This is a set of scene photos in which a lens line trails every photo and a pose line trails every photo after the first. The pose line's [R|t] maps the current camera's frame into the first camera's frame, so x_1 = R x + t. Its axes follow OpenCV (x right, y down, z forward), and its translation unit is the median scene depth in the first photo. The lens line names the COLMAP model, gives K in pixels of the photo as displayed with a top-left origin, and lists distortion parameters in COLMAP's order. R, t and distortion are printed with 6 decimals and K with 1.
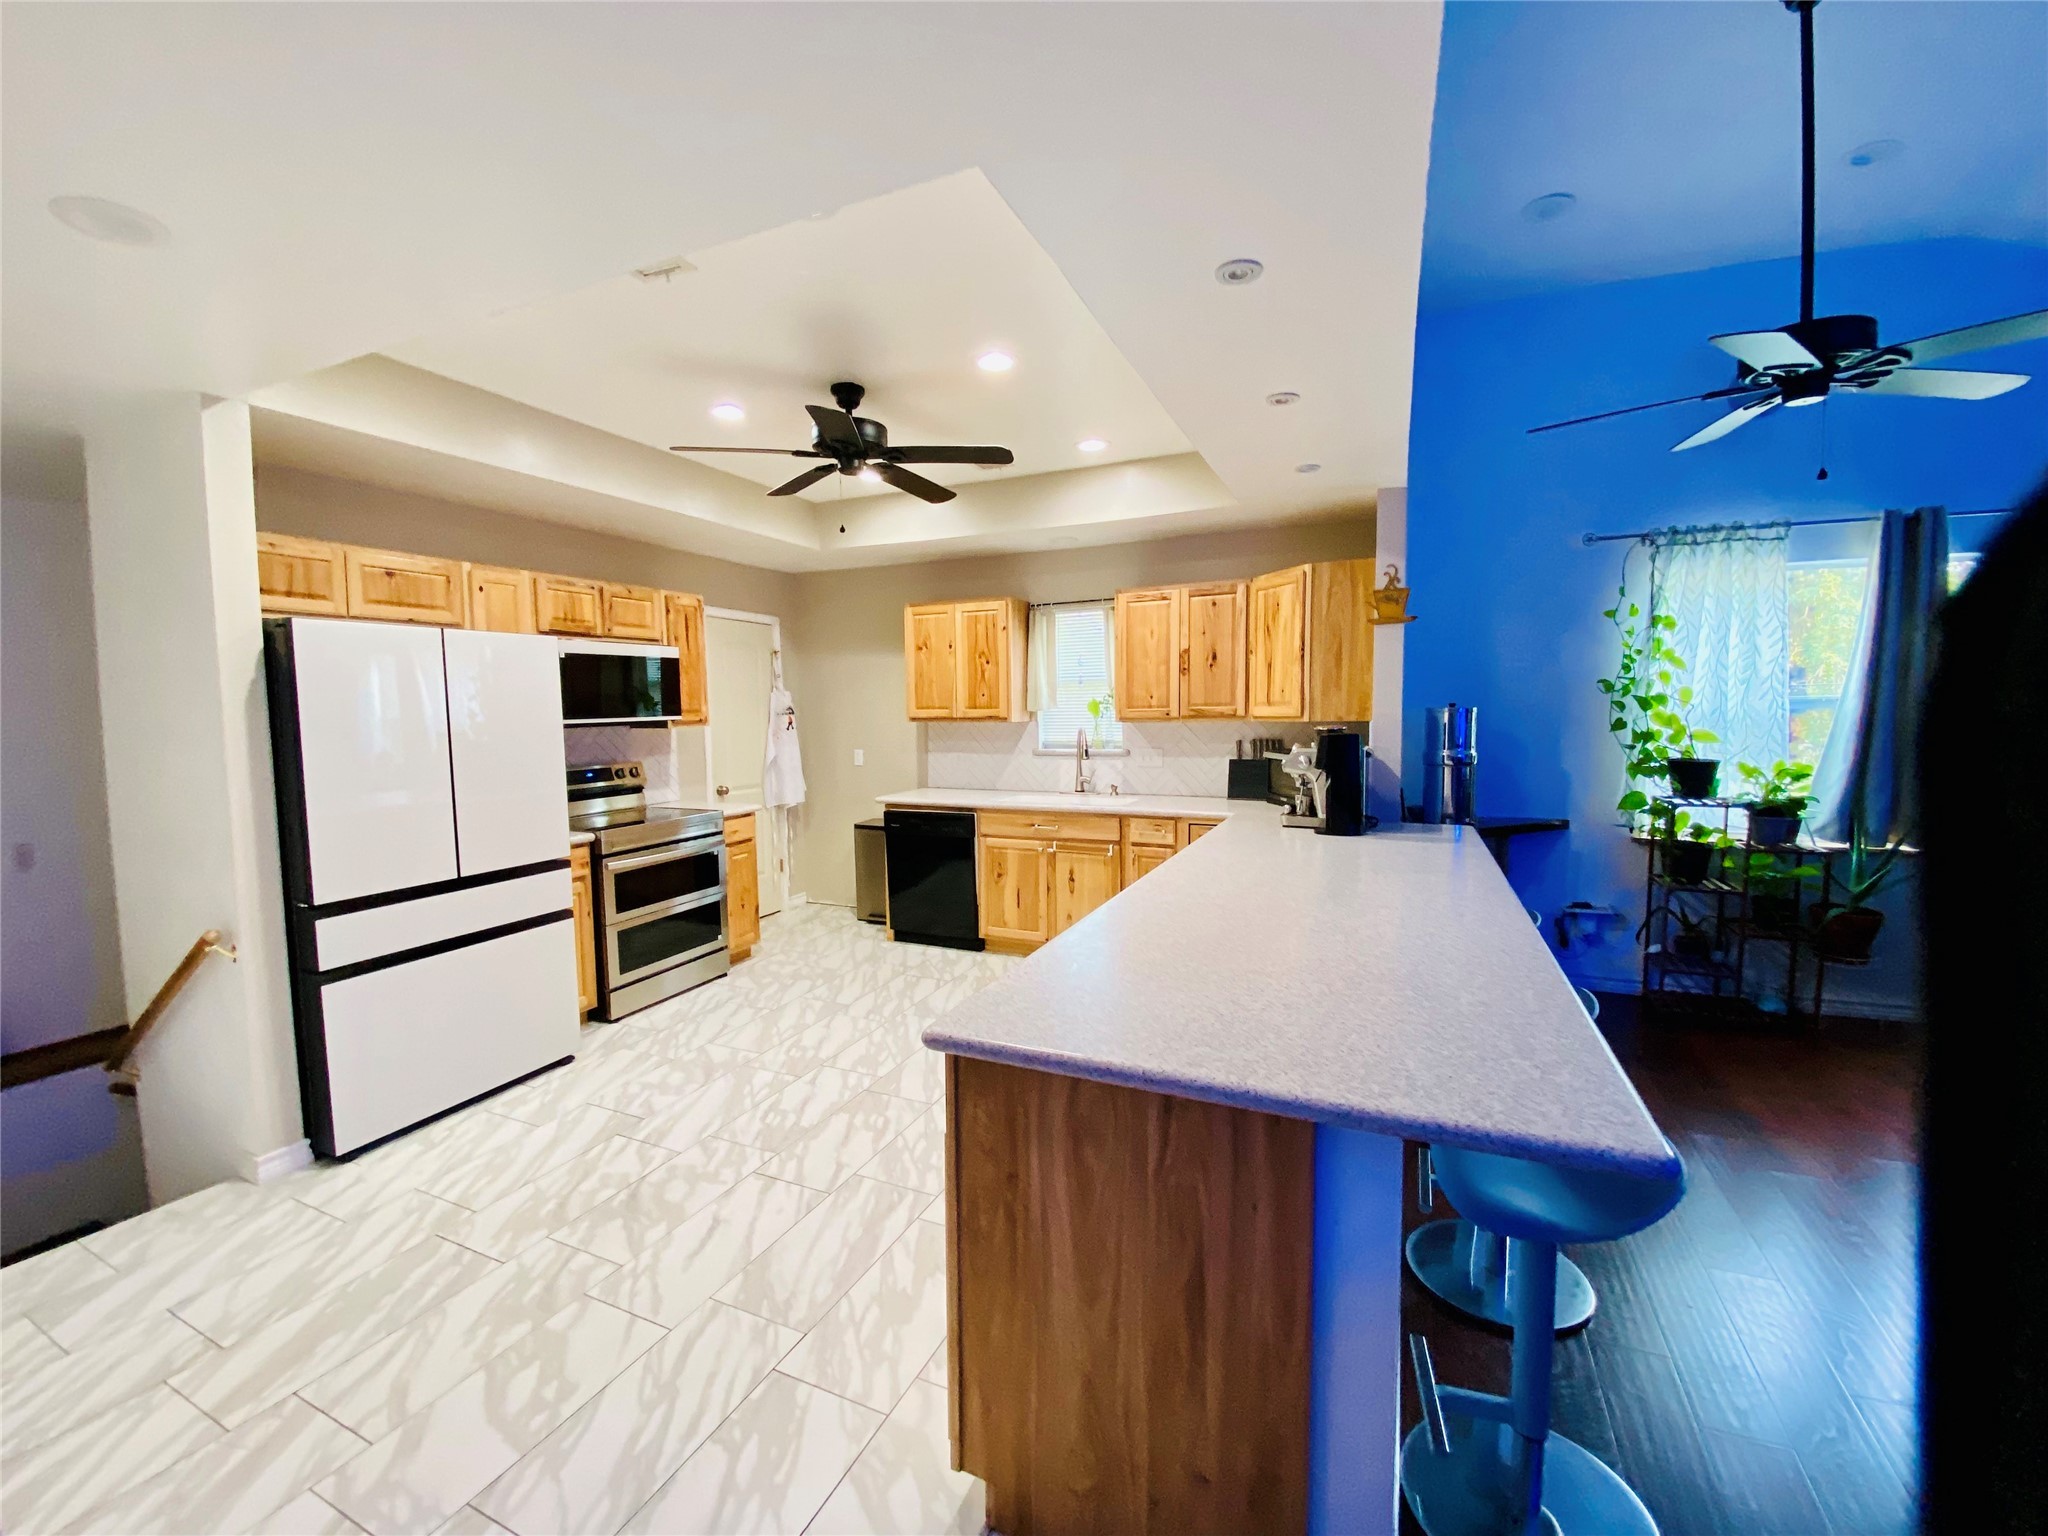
lens RADIAL K [[835.6, 0, 1025.4], [0, 835.6, 777.2], [0, 0, 1]] dist [-0.003463, -0.008795]
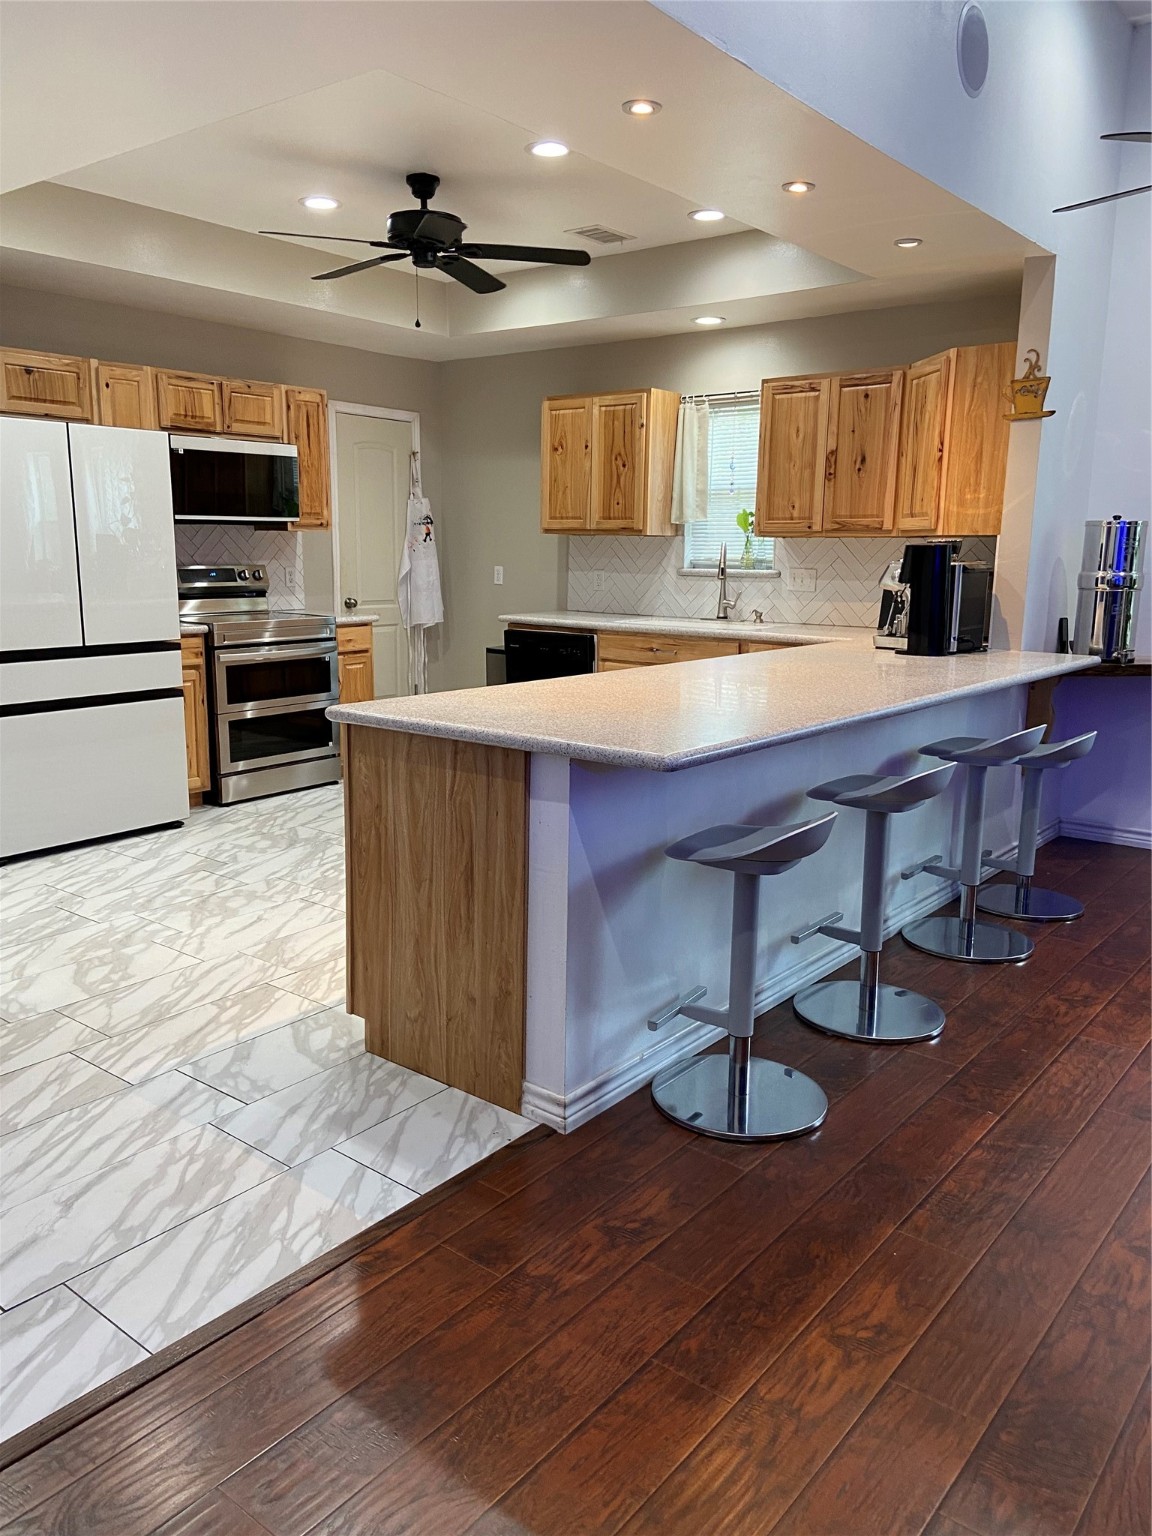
lens RADIAL K [[1162.3, 0, 575.6], [0, 1162.3, 766.6], [0, 0, 1]] dist [0.100376, -0.108367]
pose [[0.968653, 0.068371, -0.238824, 0.300494], [-0.042885, 0.992969, 0.110332, 0.060474], [0.244688, -0.096631, 0.964775, -0.335464]]
